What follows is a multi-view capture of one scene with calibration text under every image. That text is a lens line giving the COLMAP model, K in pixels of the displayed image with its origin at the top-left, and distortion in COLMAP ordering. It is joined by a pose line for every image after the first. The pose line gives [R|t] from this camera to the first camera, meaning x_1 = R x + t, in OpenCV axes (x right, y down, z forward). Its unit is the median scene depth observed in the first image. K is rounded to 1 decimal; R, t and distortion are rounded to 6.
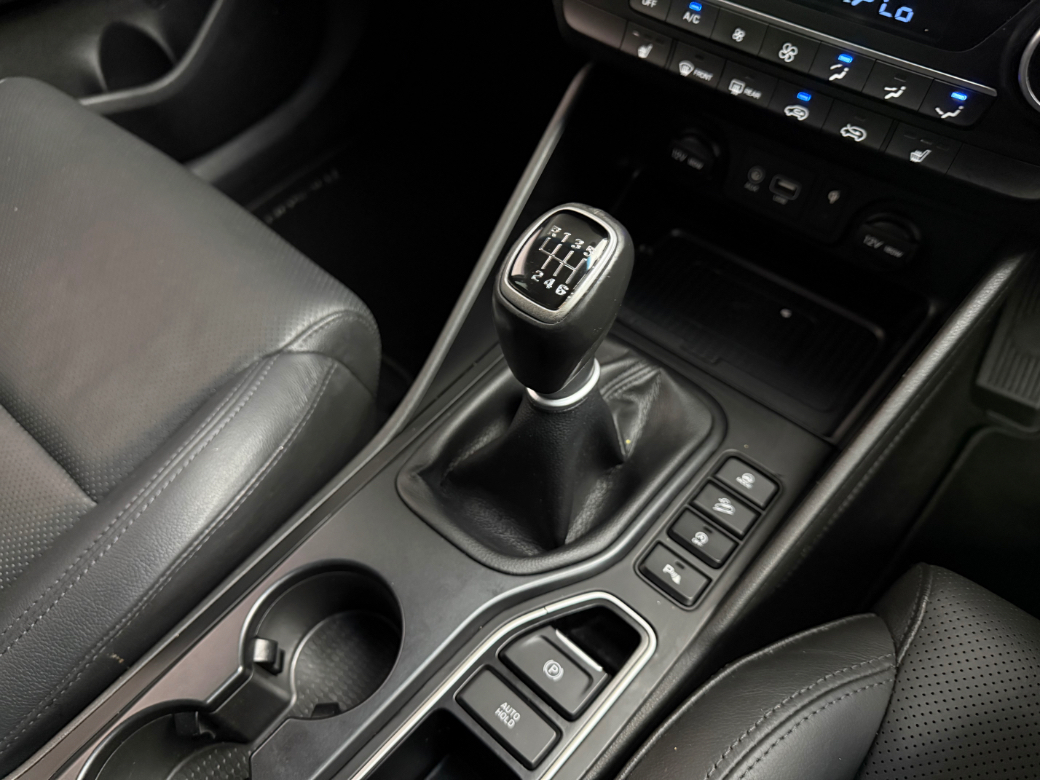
lens RADIAL K [[749.2, 0, 515.2], [0, 749.2, 380.2], [0, 0, 1]] dist [-0.024734, 0.007402]
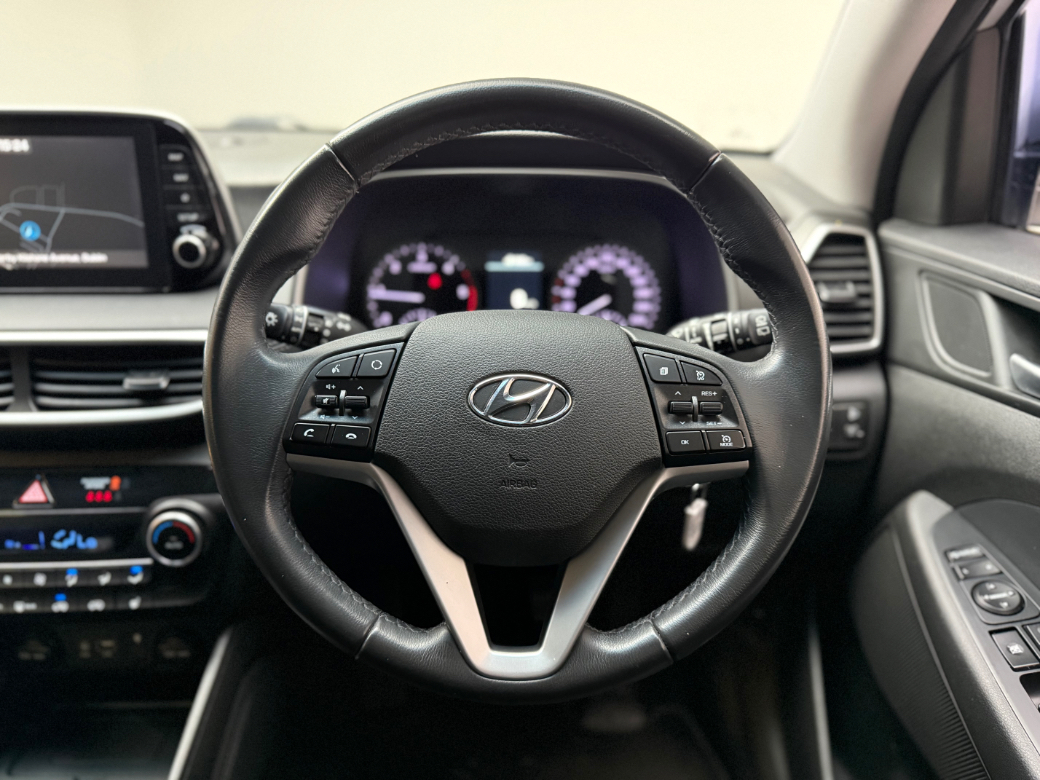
lens RADIAL K [[749.2, 0, 519.5], [0, 749.2, 394.7], [0, 0, 1]] dist [-0.024734, 0.007402]
pose [[0.743677, -0.212832, 0.633756, 0.187602], [0.520344, 0.779460, -0.348832, 0.405838], [-0.419745, 0.589190, 0.690413, -0.911803]]
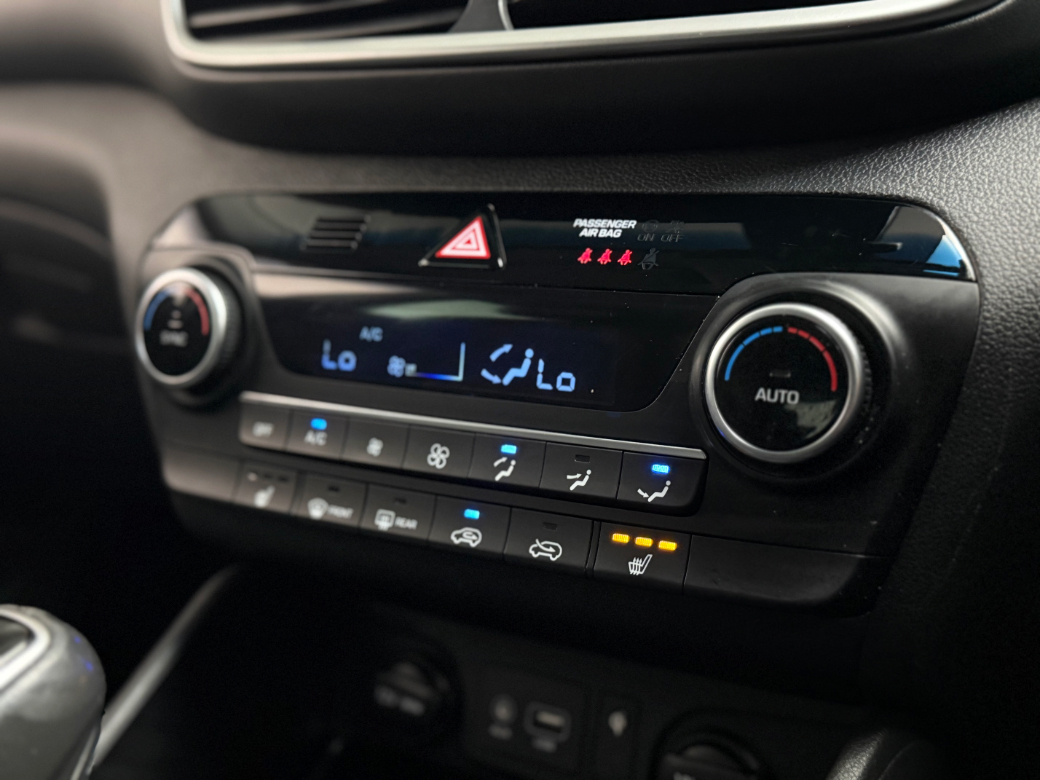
lens RADIAL K [[1145.4, 0, 522.2], [0, 1145.4, 391.6], [0, 0, 1]] dist [0.071857, 0.000000]
pose [[0.991574, -0.019199, 0.128111, 0.301327], [0.100613, 0.737075, -0.668280, 0.228630], [-0.081597, 0.675539, 0.732796, 0.168420]]
